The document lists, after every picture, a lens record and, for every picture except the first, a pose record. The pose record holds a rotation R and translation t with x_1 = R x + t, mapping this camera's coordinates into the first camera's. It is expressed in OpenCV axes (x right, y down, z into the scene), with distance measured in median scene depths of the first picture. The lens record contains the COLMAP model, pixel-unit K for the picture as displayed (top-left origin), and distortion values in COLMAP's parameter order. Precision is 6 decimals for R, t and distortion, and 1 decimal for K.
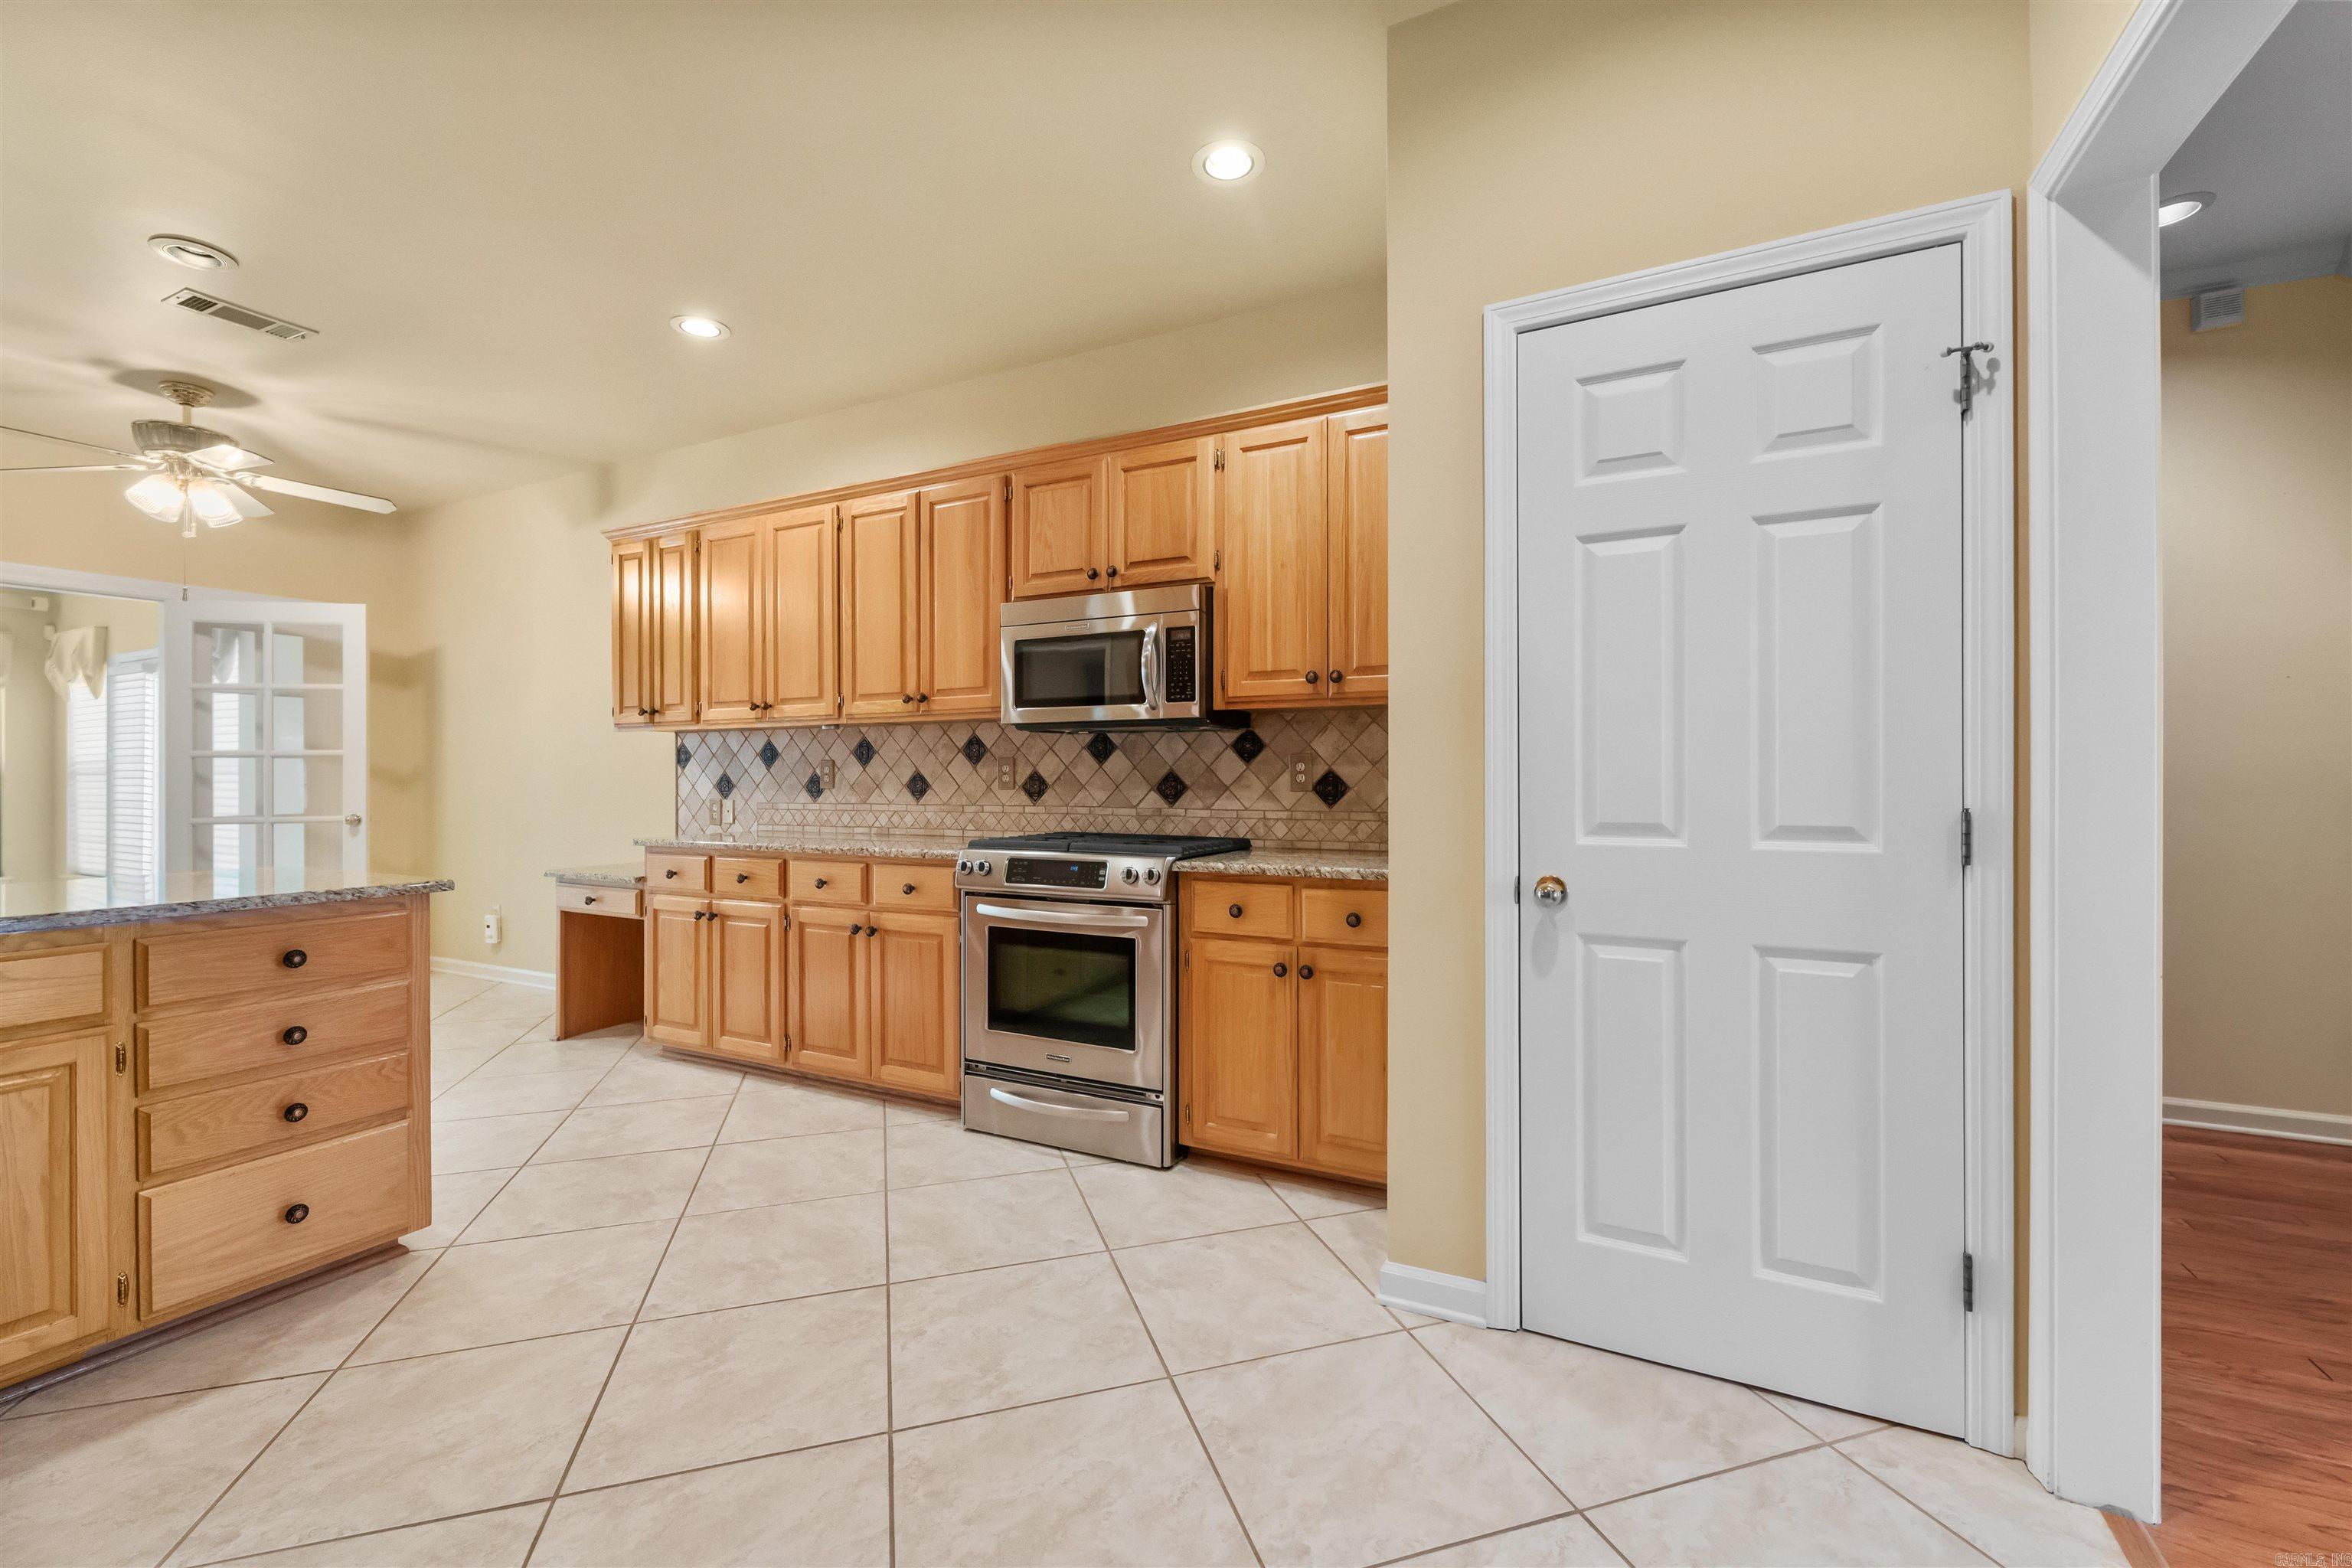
lens RADIAL K [[954.0, 0, 1186.6], [0, 954.0, 762.9], [0, 0, 1]] dist [0.001279, 0.000237]
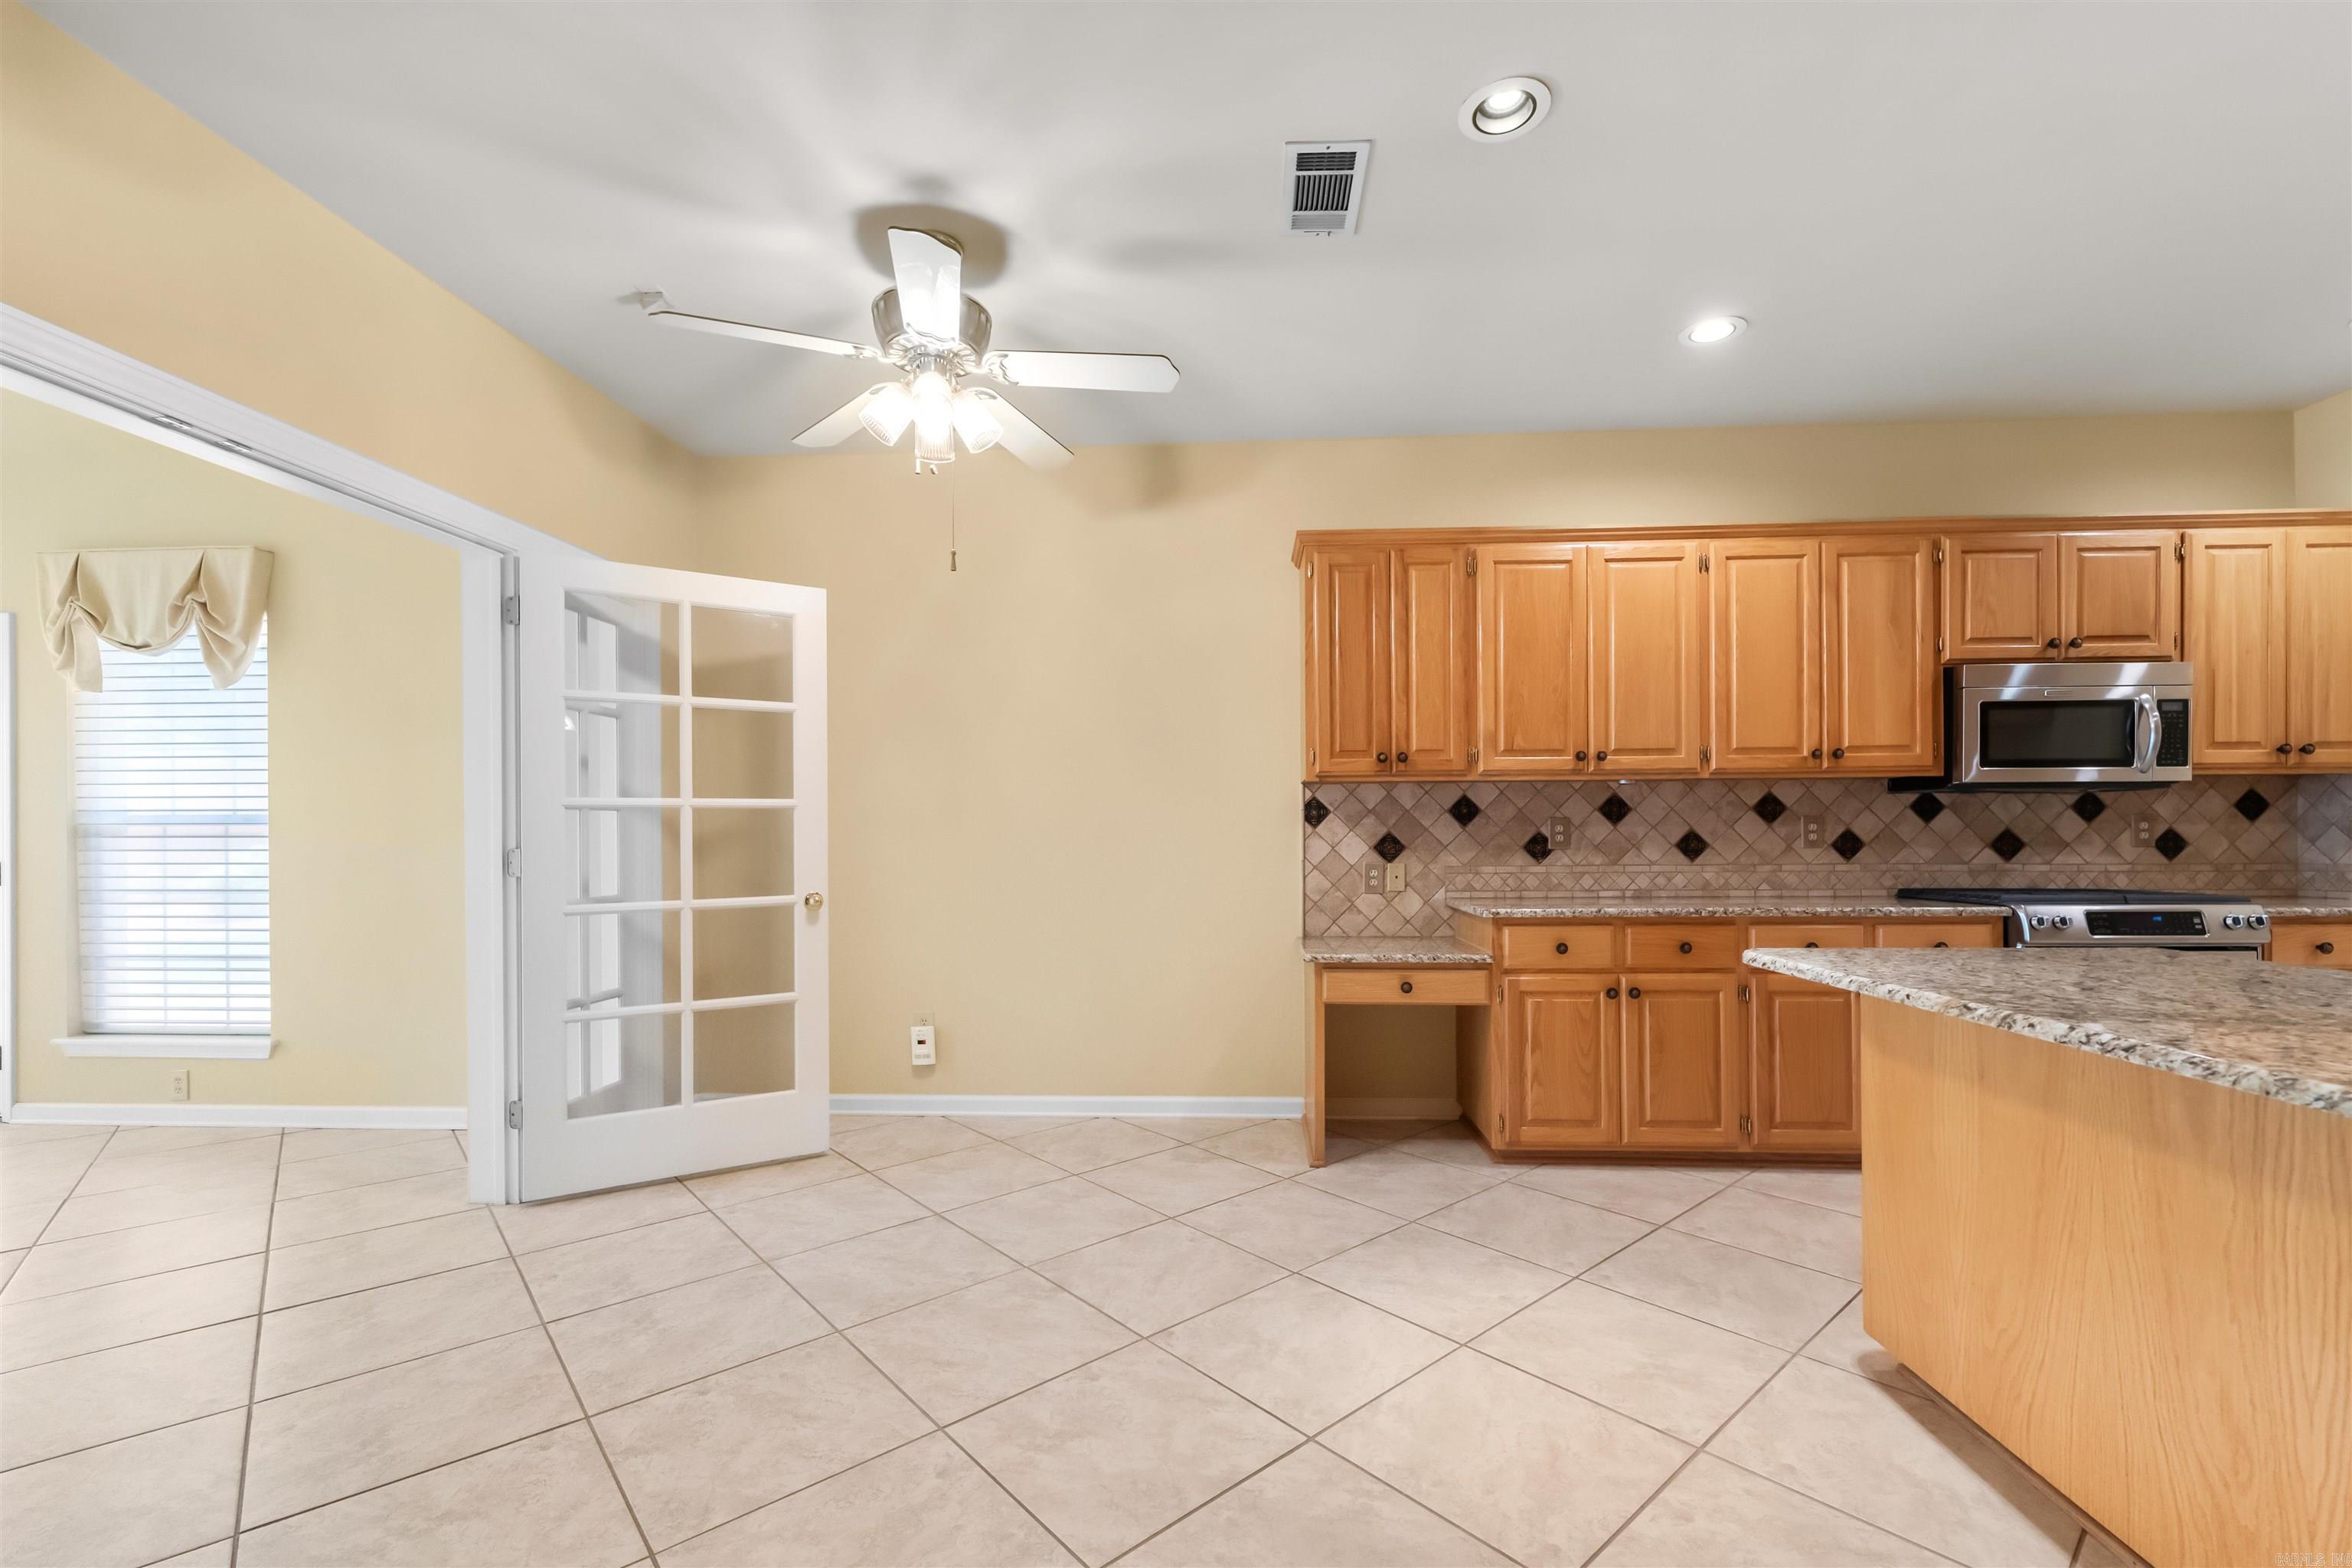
lens RADIAL K [[976.6, 0, 1179.0], [0, 976.6, 827.7], [0, 0, 1]] dist [0.001665, 0.000284]
pose [[0.916096, 0.002130, 0.400954, -1.217983], [-0.002624, 0.999996, 0.000683, 0.007726], [-0.400951, -0.001678, 0.916098, 0.333122]]
